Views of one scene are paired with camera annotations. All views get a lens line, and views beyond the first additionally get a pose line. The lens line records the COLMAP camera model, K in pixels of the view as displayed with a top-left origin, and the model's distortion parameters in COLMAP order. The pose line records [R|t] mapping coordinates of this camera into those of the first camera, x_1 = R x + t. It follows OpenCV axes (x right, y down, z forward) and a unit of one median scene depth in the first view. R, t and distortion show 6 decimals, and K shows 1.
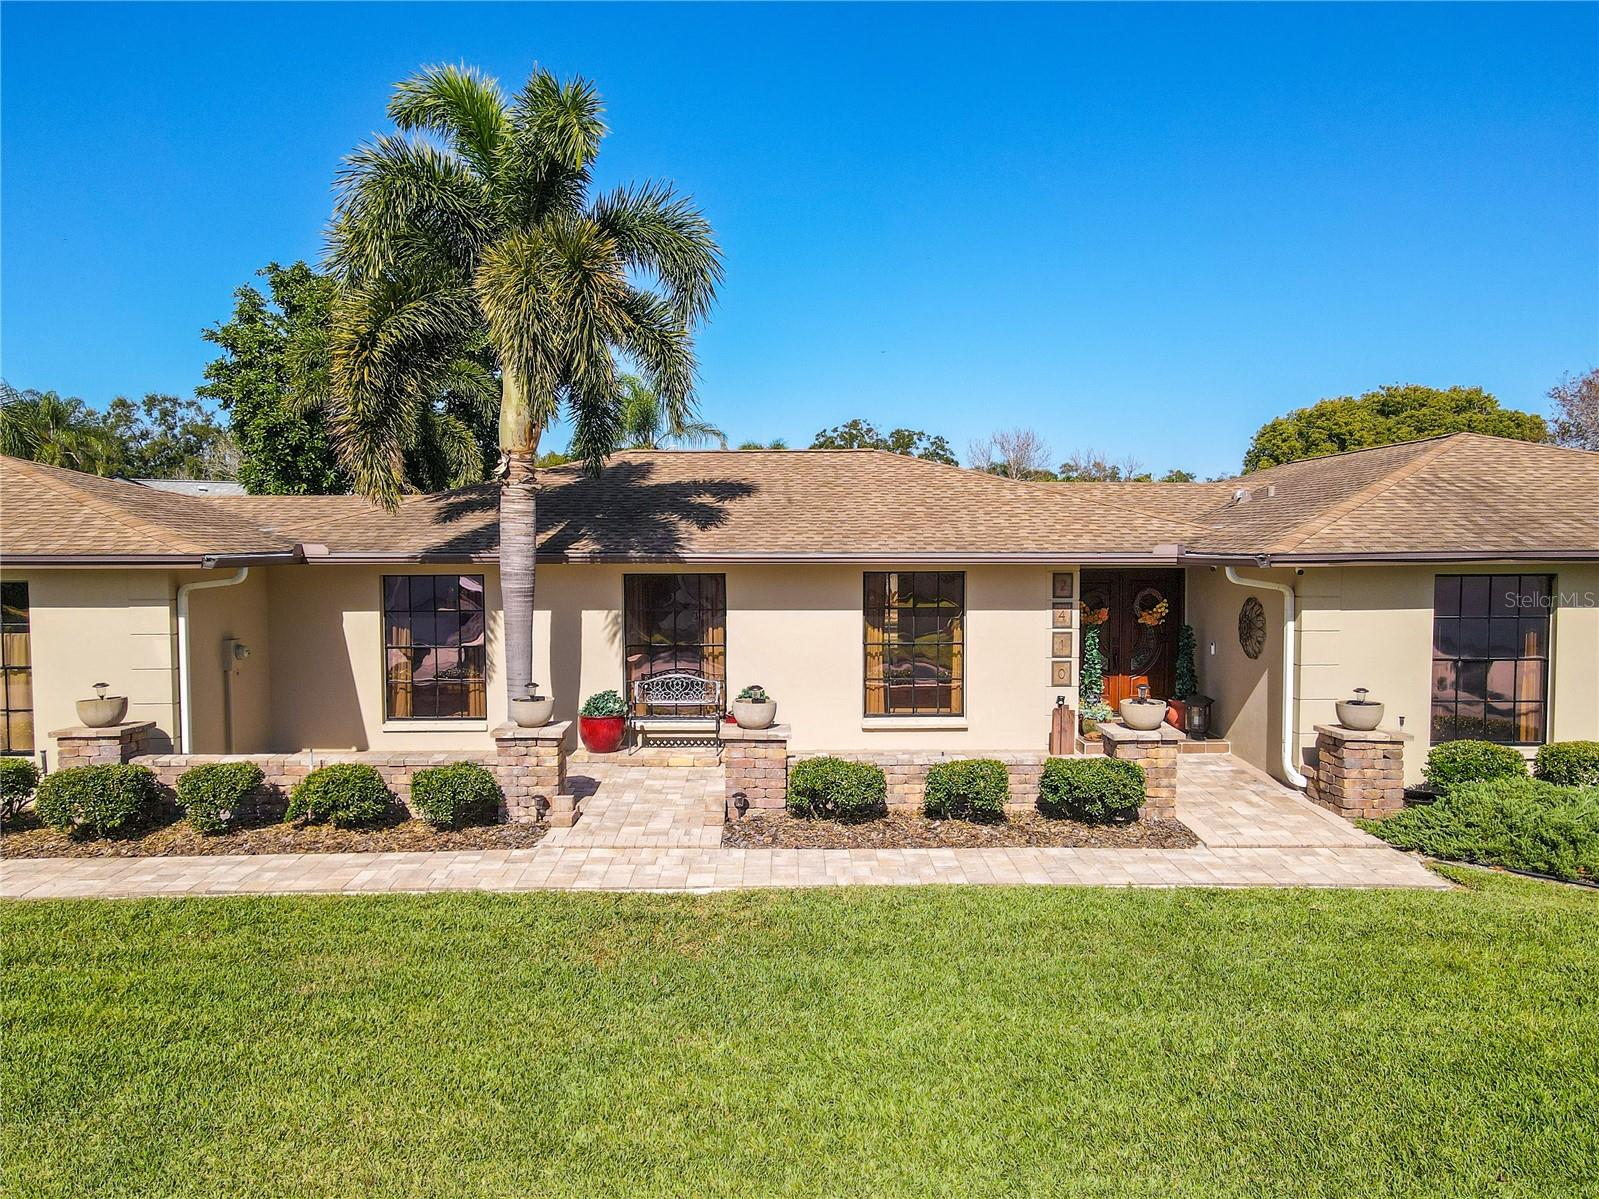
lens RADIAL K [[1166.8, 0, 794.9], [0, 1166.8, 589.0], [0, 0, 1]] dist [-0.004541, 0.031403]
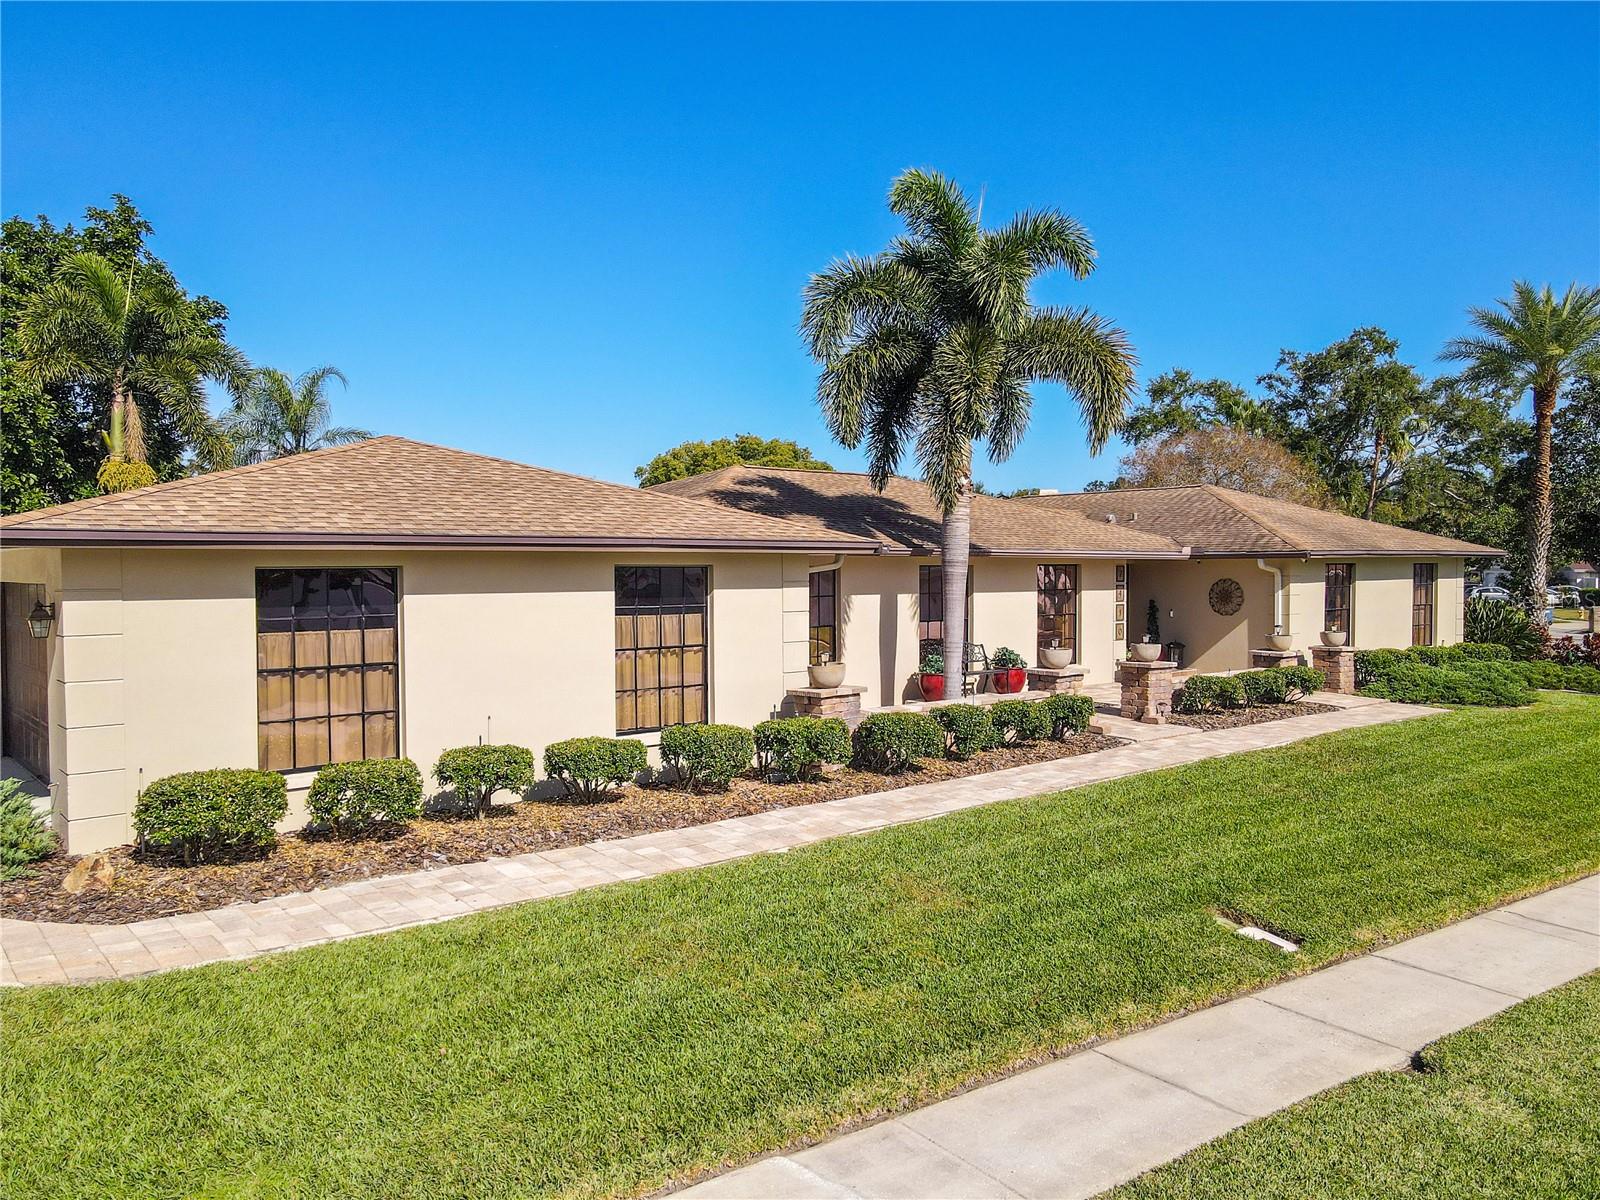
lens RADIAL K [[1167.5, 0, 789.8], [0, 1167.5, 605.4], [0, 0, 1]] dist [-0.004541, 0.031403]
pose [[0.773307, -0.018799, 0.633753, -1.271774], [0.020183, 0.999784, 0.005029, 0.026321], [-0.633710, 0.008902, 0.773519, 0.115375]]
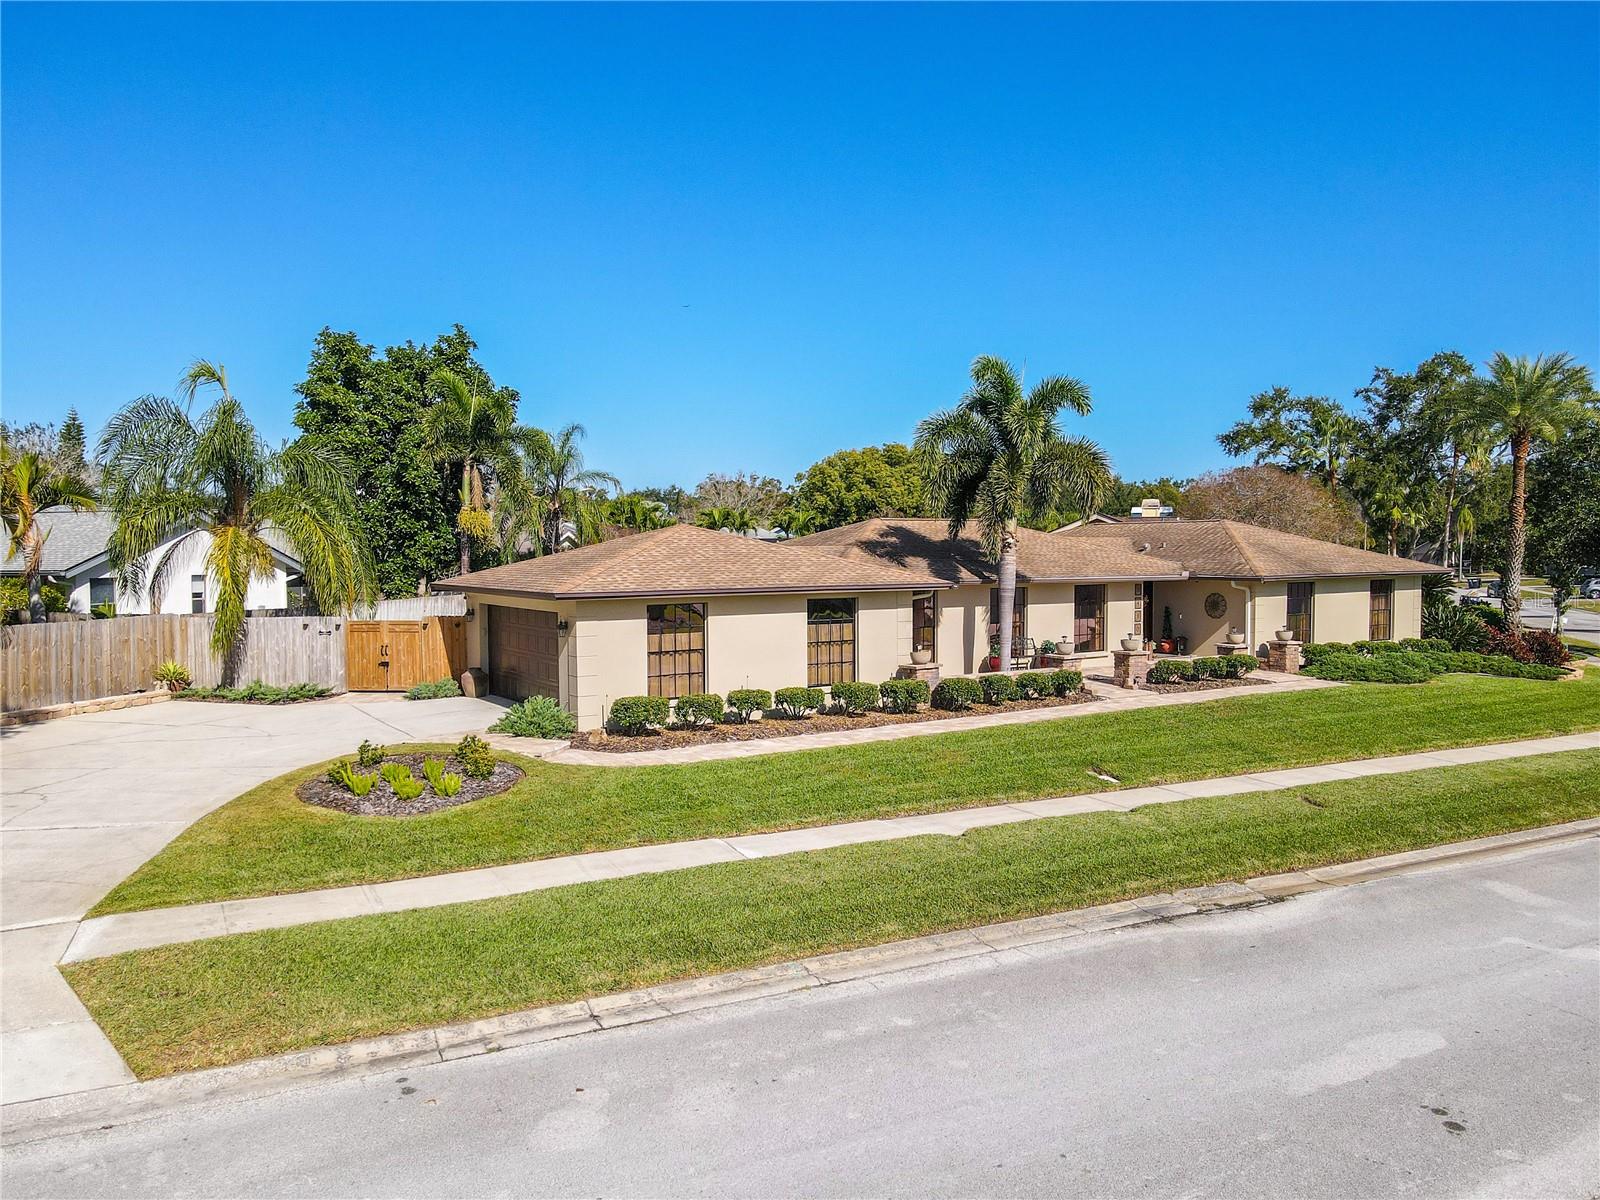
lens RADIAL K [[1167.5, 0, 790.7], [0, 1167.5, 599.0], [0, 0, 1]] dist [-0.004541, 0.031403]
pose [[0.848146, -0.022523, 0.529283, -1.798327], [0.017517, 0.999742, 0.014472, -0.034645], [-0.529472, -0.003003, 0.848322, -0.639135]]
